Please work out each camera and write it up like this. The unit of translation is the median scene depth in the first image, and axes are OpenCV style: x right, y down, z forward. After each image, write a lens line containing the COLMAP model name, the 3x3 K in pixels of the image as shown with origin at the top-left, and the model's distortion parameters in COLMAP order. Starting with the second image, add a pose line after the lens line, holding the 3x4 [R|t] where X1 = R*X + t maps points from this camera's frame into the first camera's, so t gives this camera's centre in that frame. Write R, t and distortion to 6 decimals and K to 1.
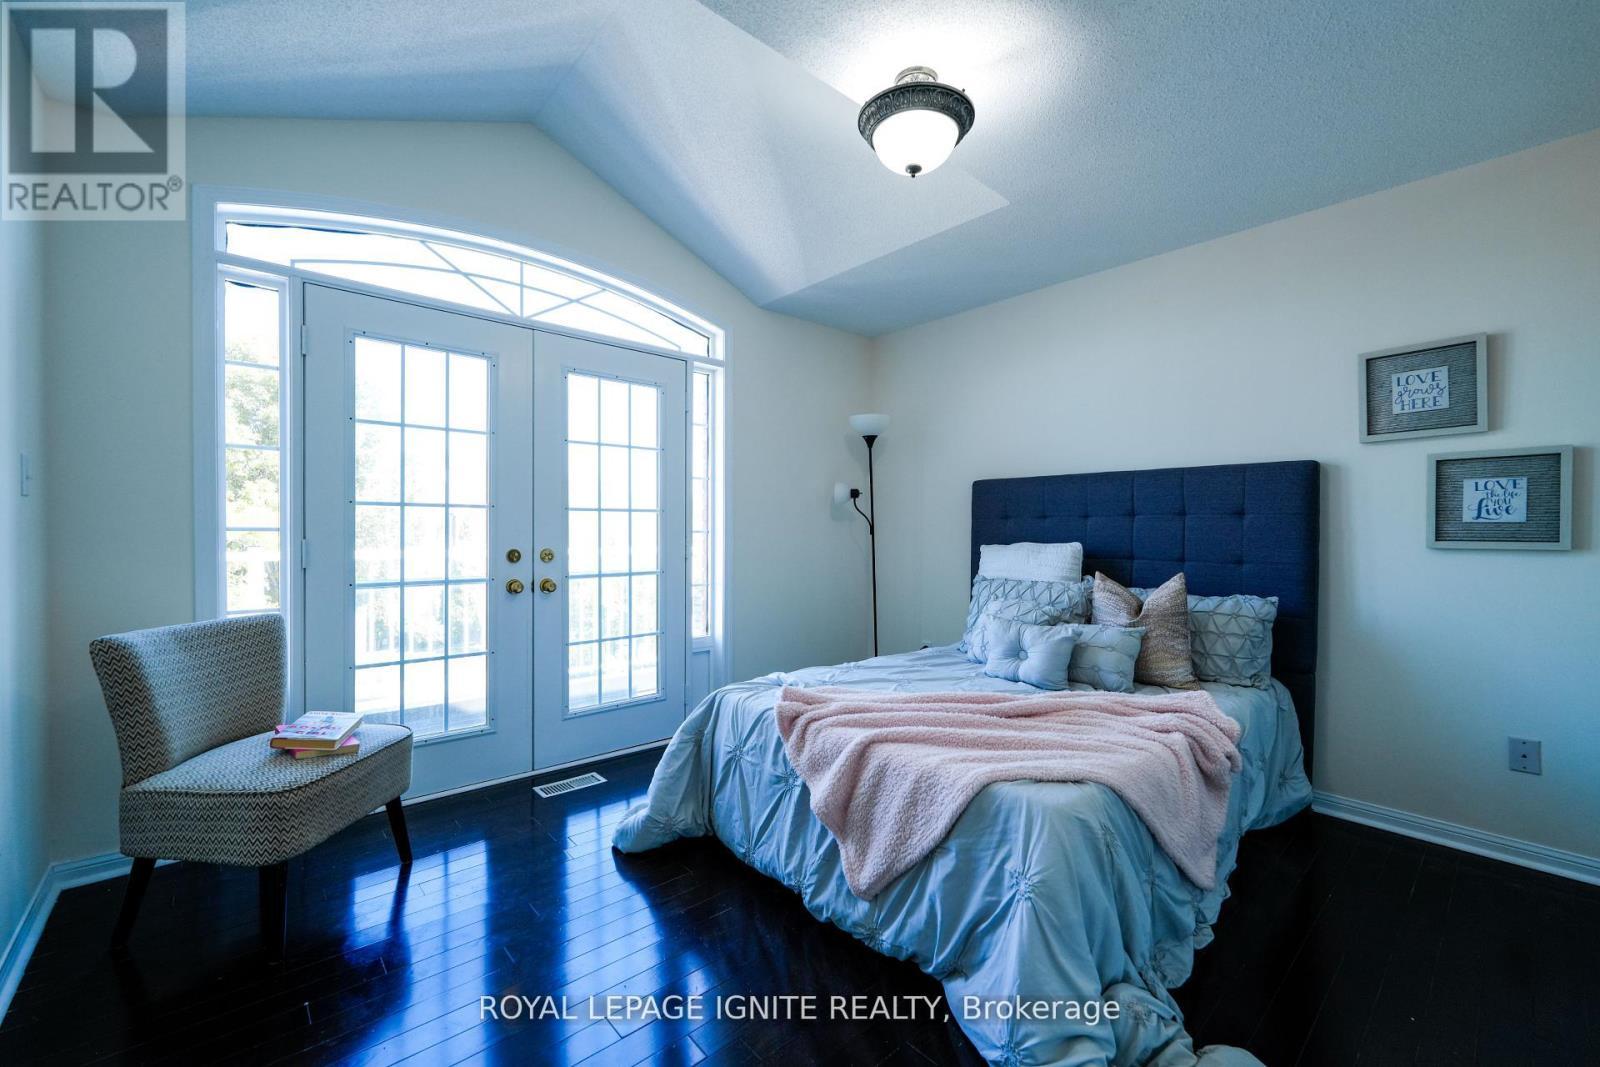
lens RADIAL K [[646.3, 0, 800.0], [0, 646.3, 533.5], [0, 0, 1]] dist [0.002320, 0.000309]
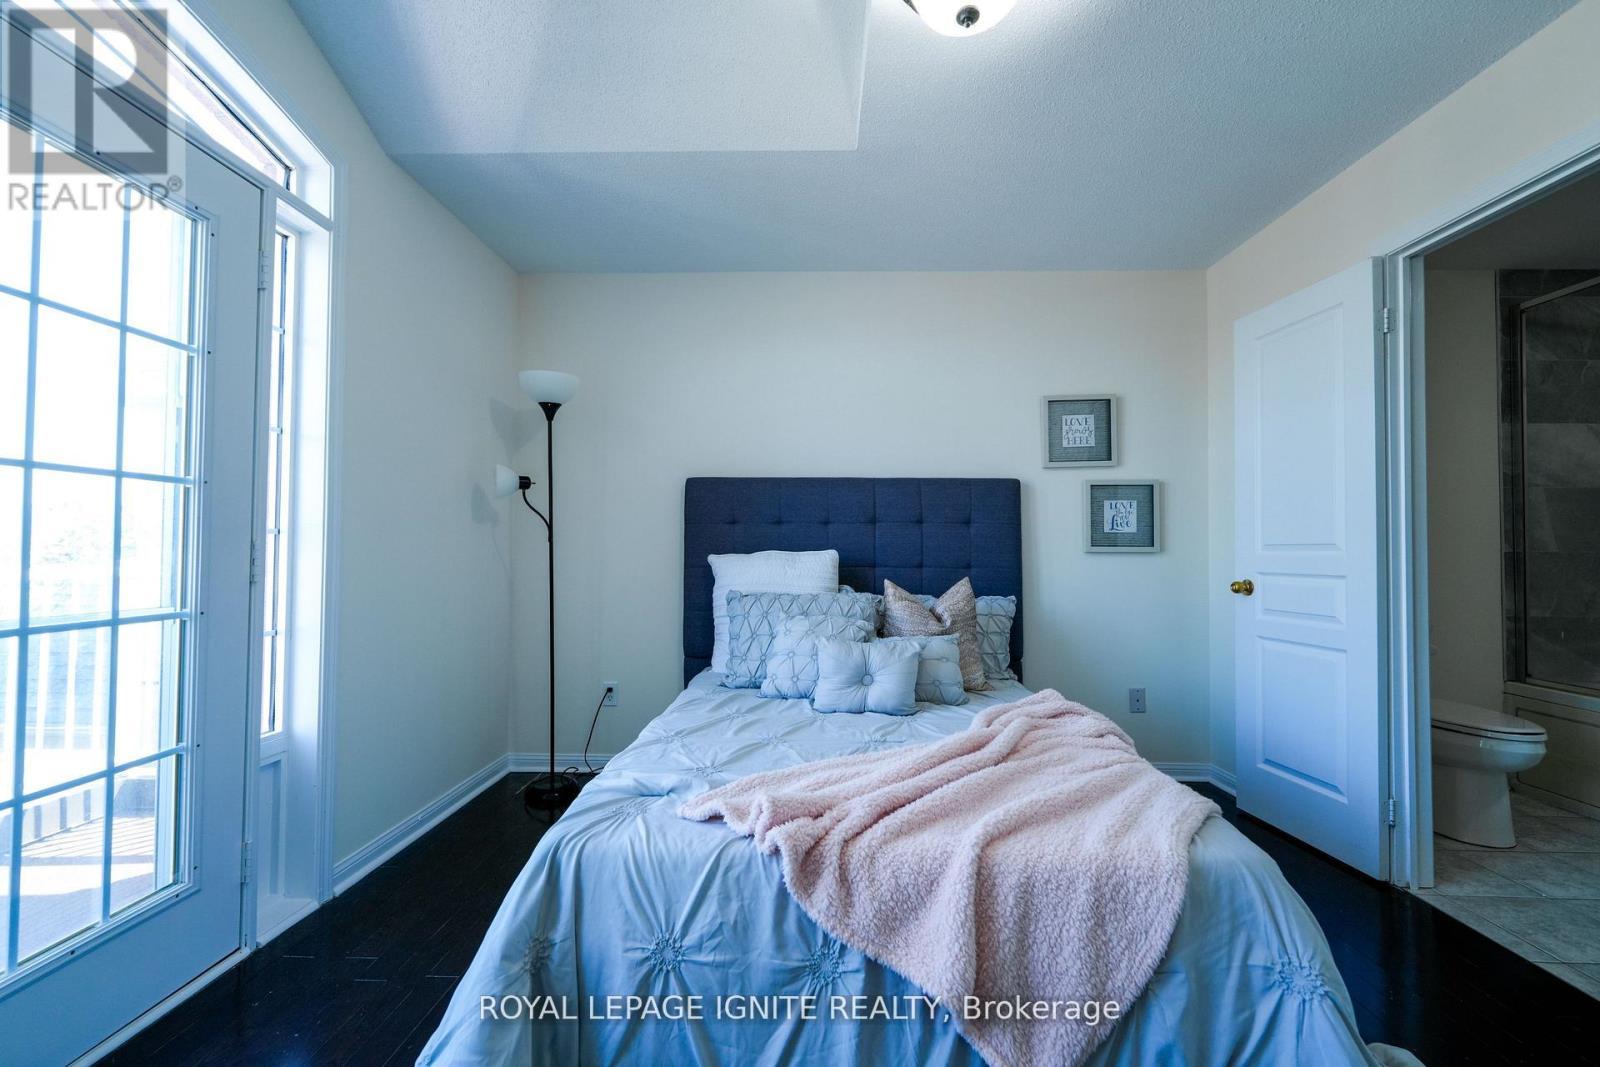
lens RADIAL K [[646.3, 0, 800.0], [0, 646.3, 533.5], [0, 0, 1]] dist [0.002320, 0.000309]
pose [[0.685038, 0.020983, 0.728205, -0.350933], [0.001486, 0.999543, -0.030199, 0.022635], [-0.728506, 0.021770, 0.684693, 0.500562]]
